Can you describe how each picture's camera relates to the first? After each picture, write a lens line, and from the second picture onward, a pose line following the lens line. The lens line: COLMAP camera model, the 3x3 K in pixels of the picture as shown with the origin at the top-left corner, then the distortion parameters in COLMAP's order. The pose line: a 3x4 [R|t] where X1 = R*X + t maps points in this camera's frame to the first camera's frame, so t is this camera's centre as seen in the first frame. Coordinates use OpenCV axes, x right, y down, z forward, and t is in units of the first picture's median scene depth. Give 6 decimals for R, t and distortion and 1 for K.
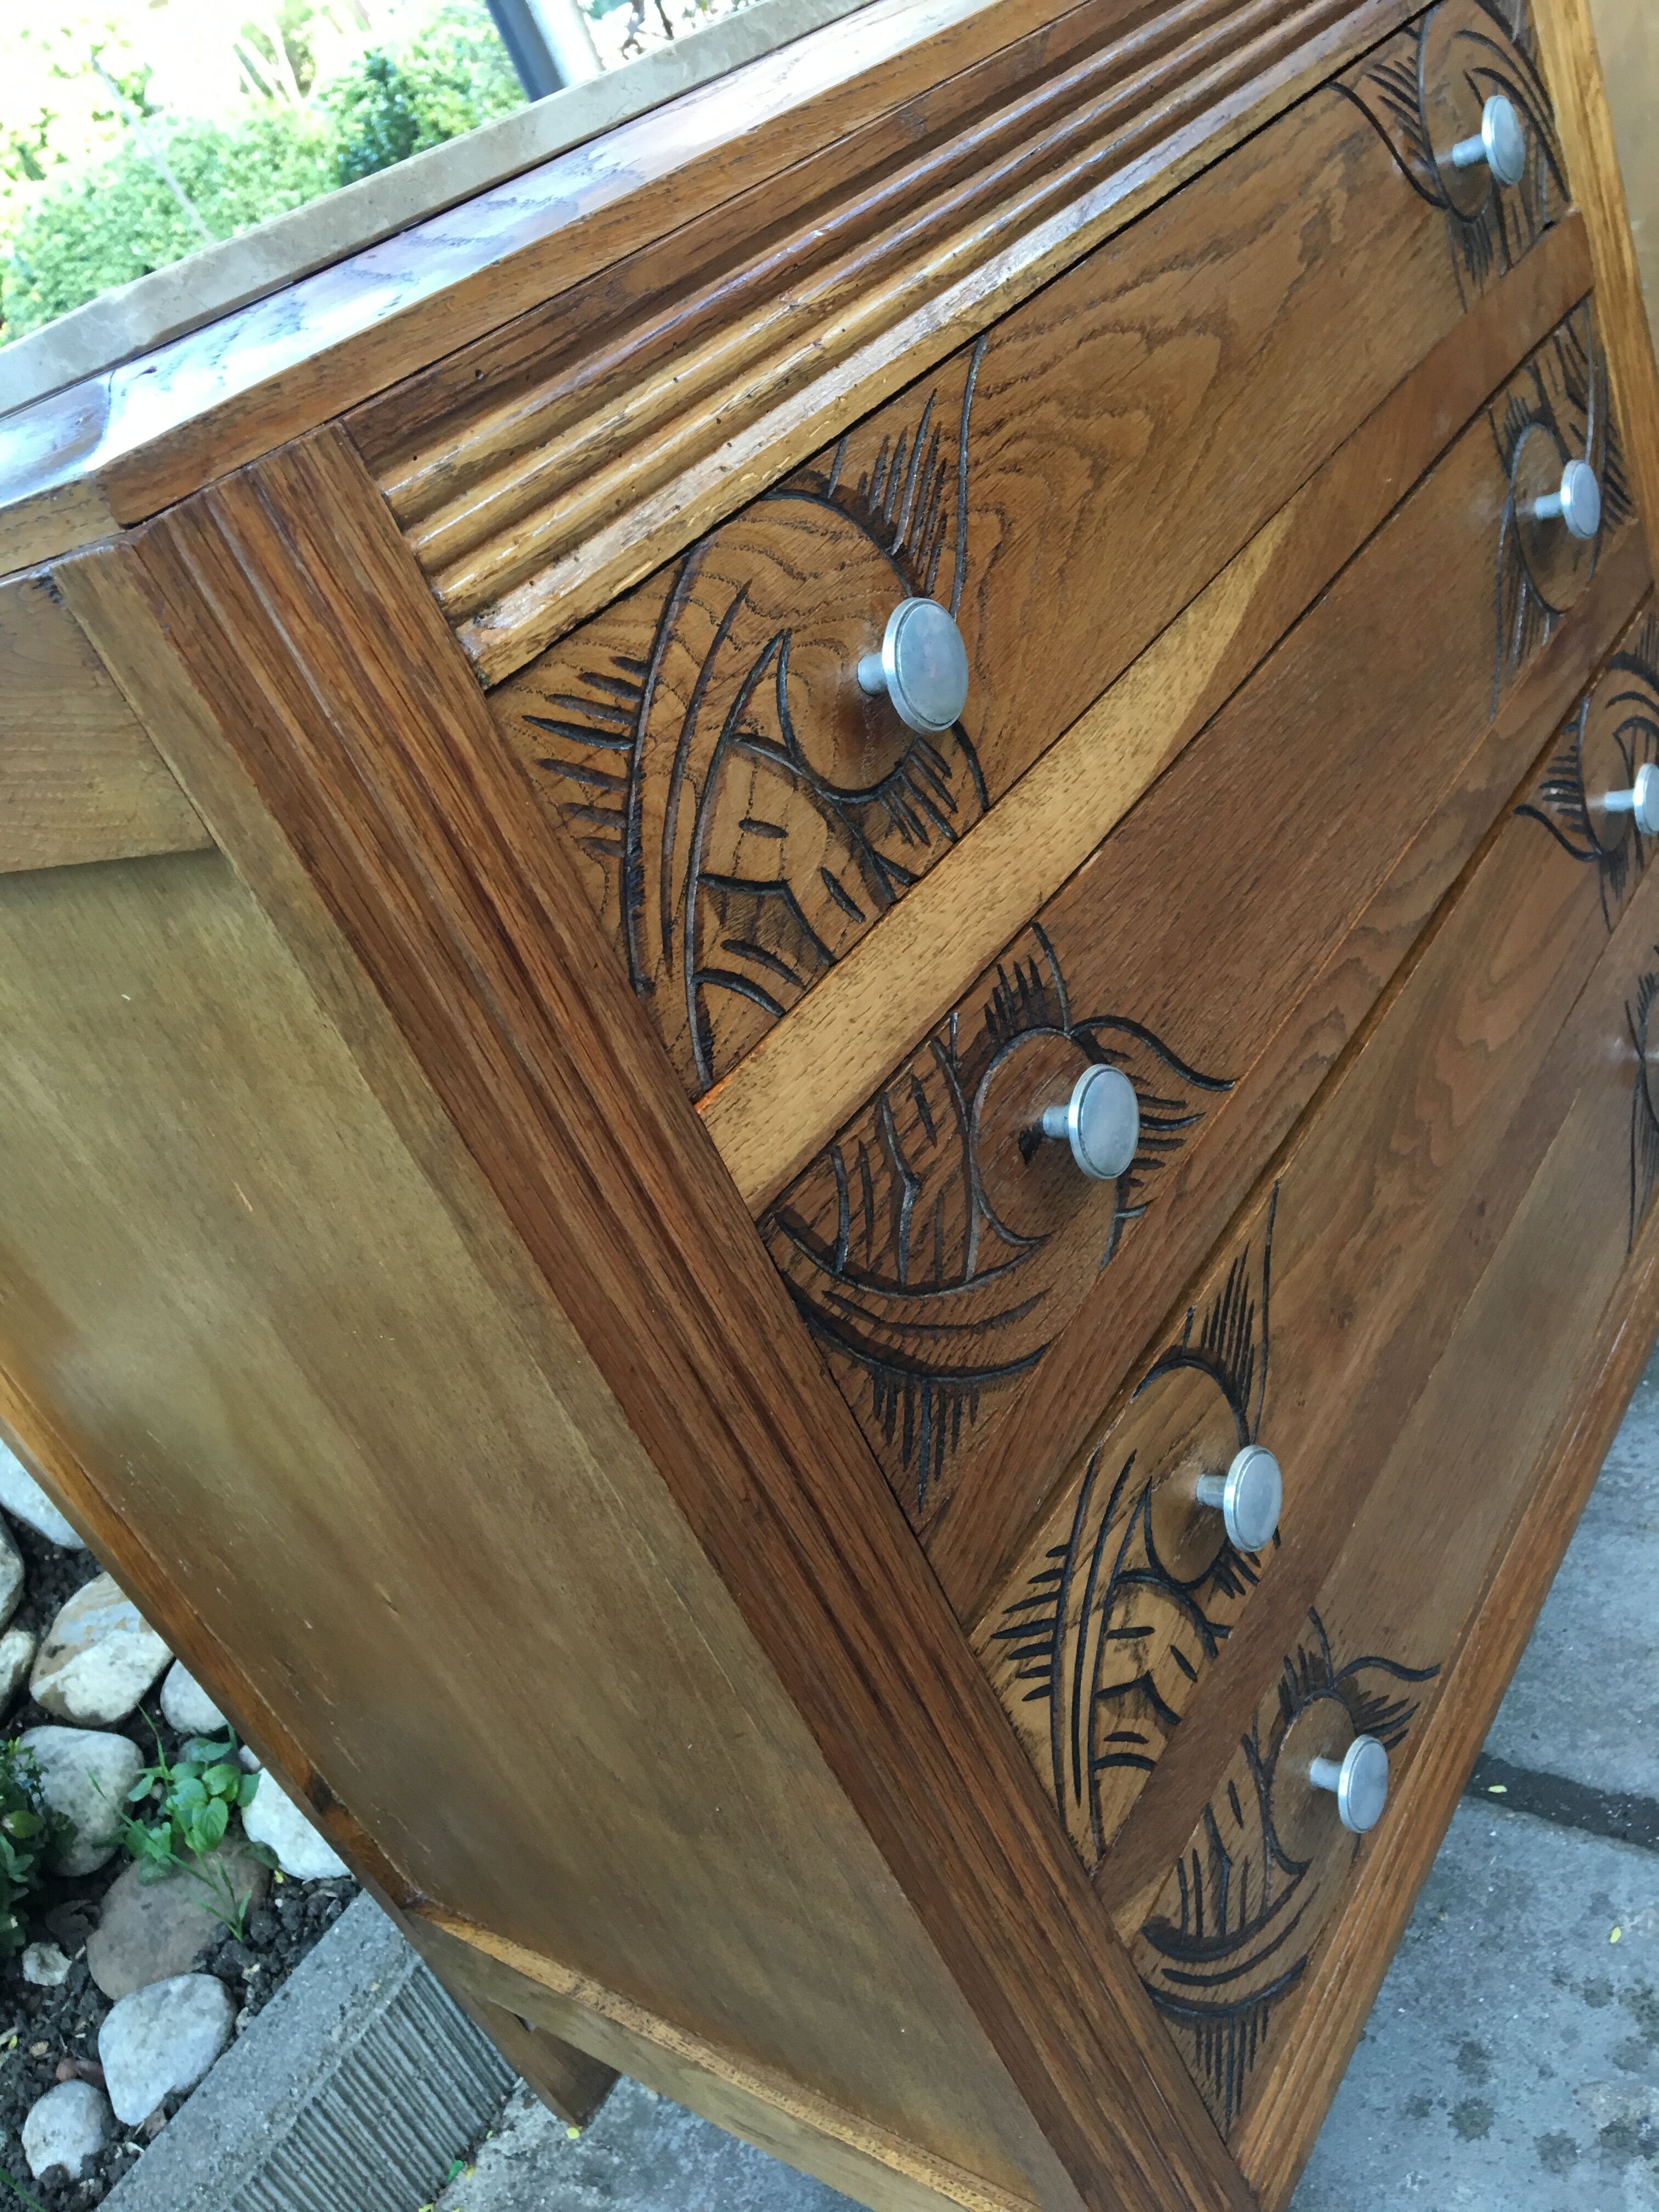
lens RADIAL K [[1874.1, 0, 829.1], [0, 1874.1, 1106.1], [0, 0, 1]] dist [0.075658, -0.108836]
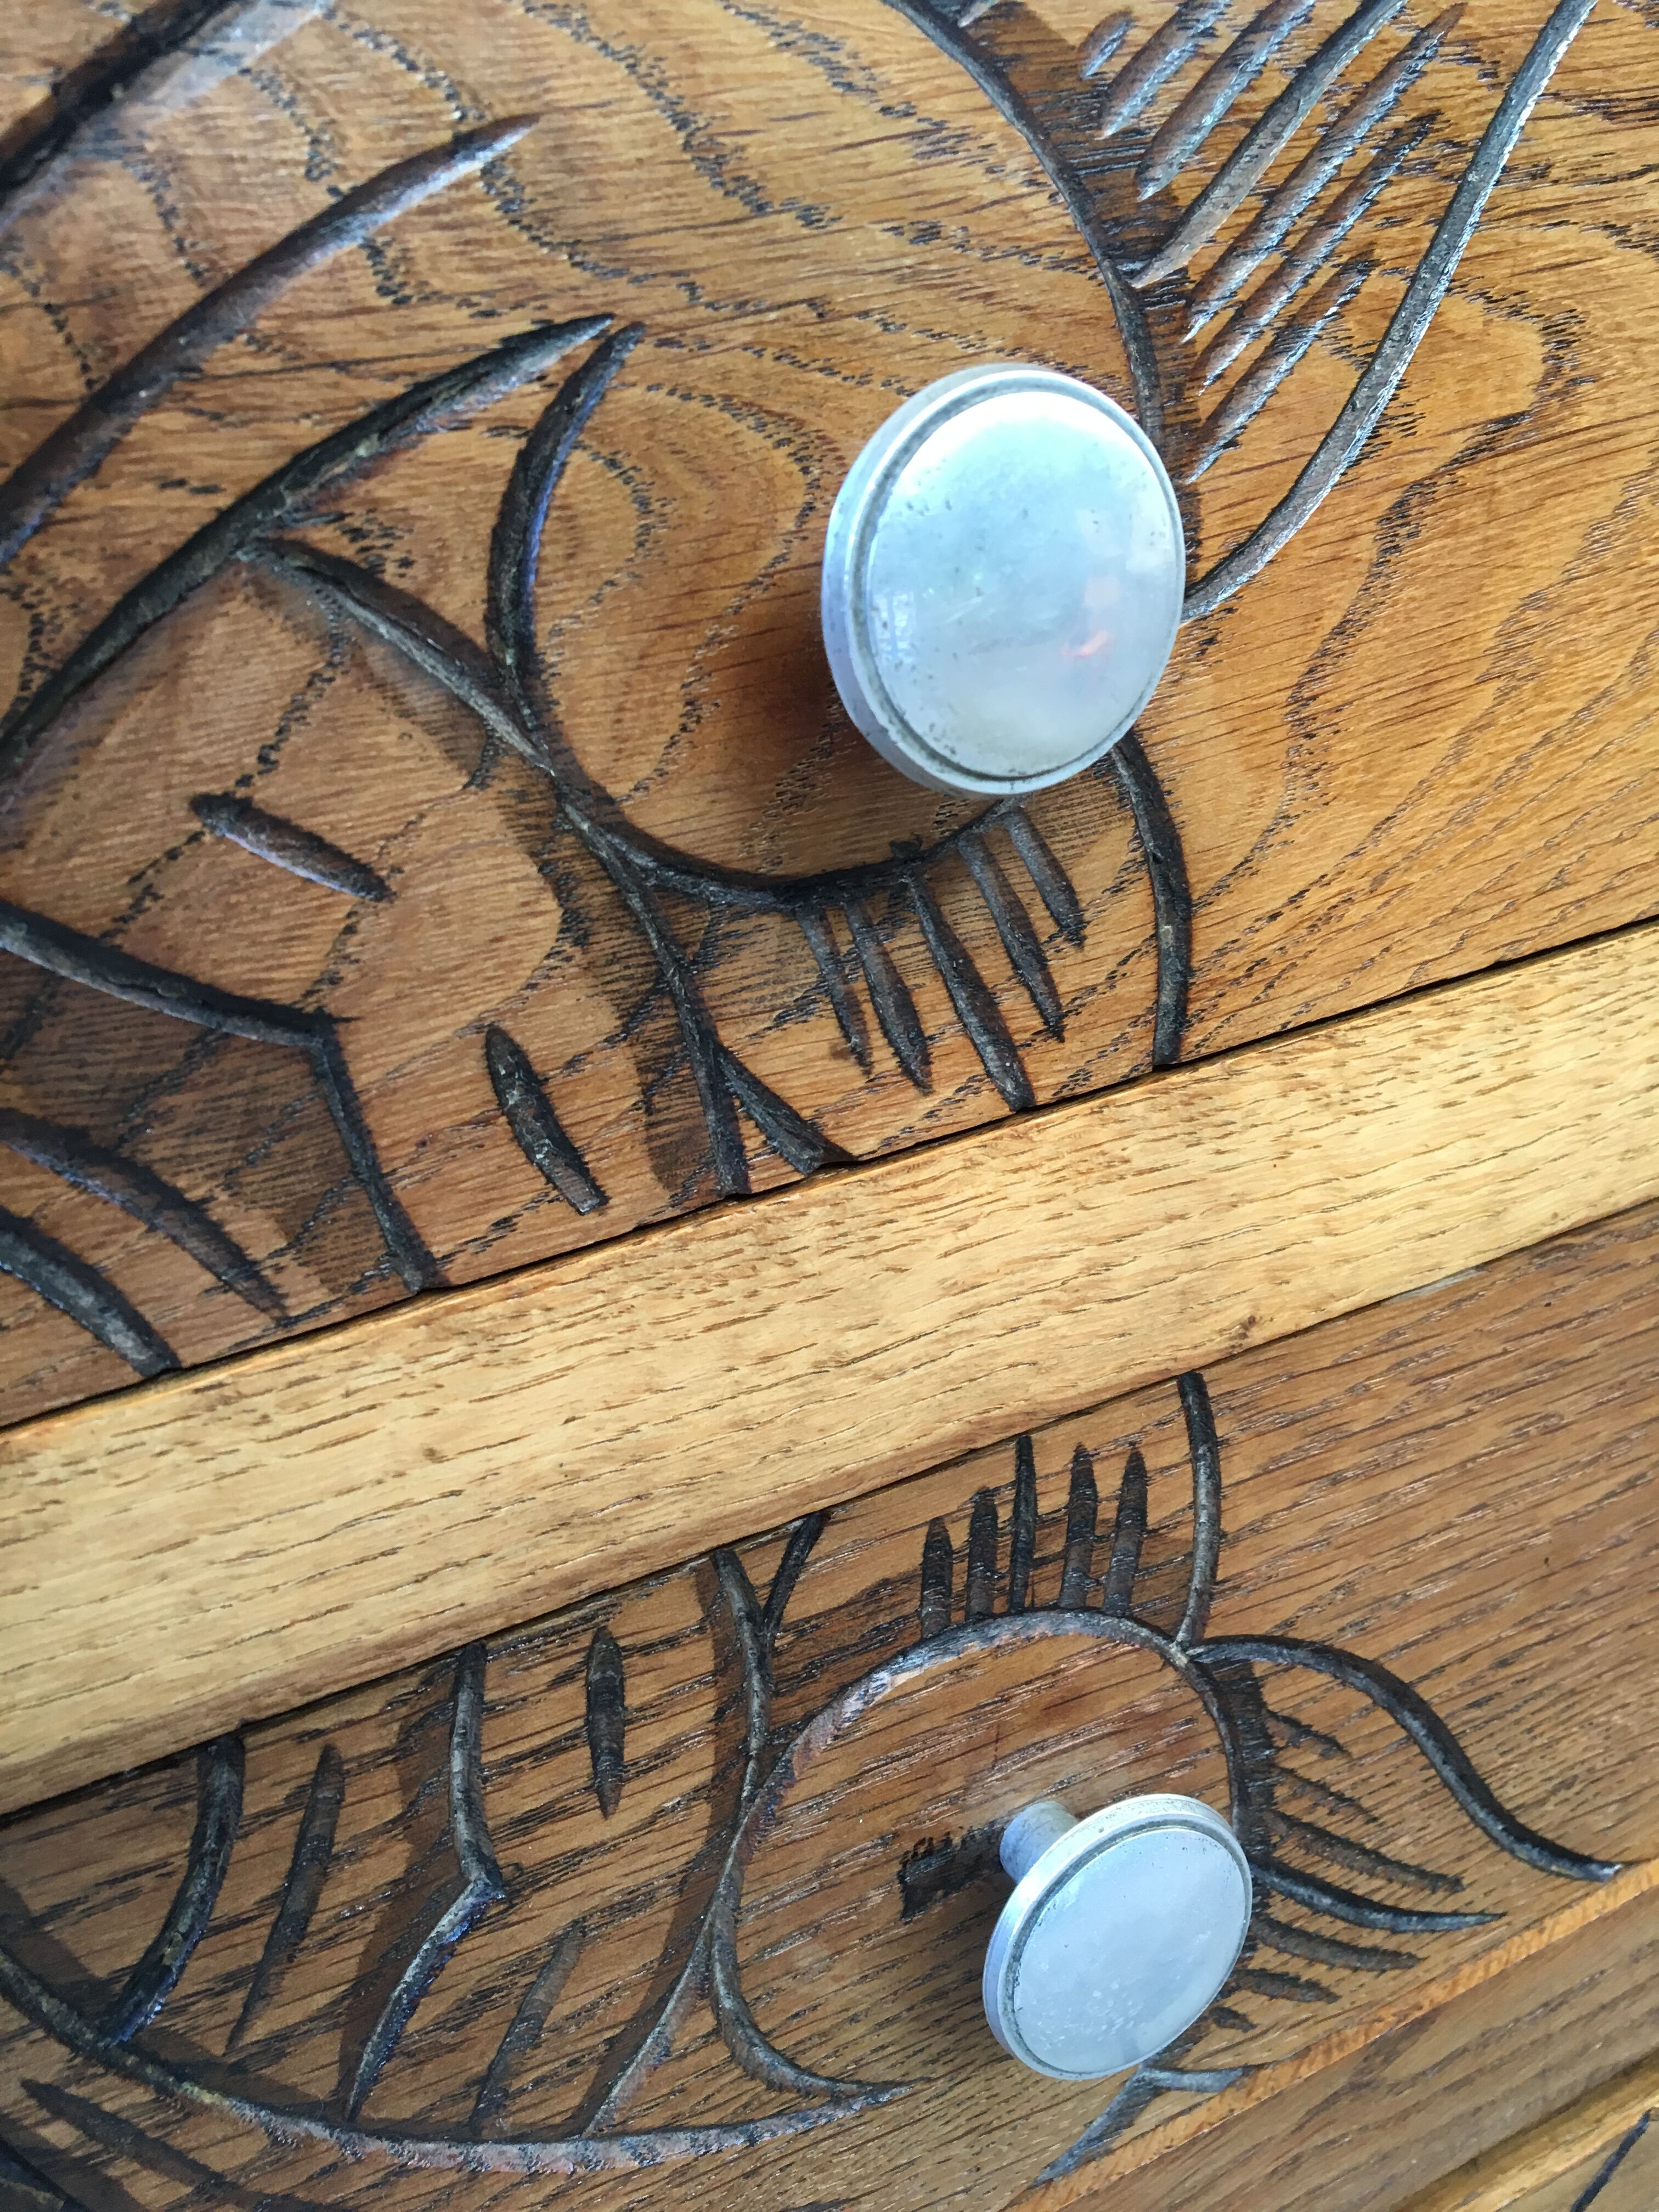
lens RADIAL K [[1874.1, 0, 831.8], [0, 1874.1, 1086.1], [0, 0, 1]] dist [0.075658, -0.108836]
pose [[0.853159, 0.413166, -0.318454, 0.143428], [-0.419169, 0.906363, 0.052946, -0.142115], [0.310511, 0.088315, 0.946458, 0.611777]]
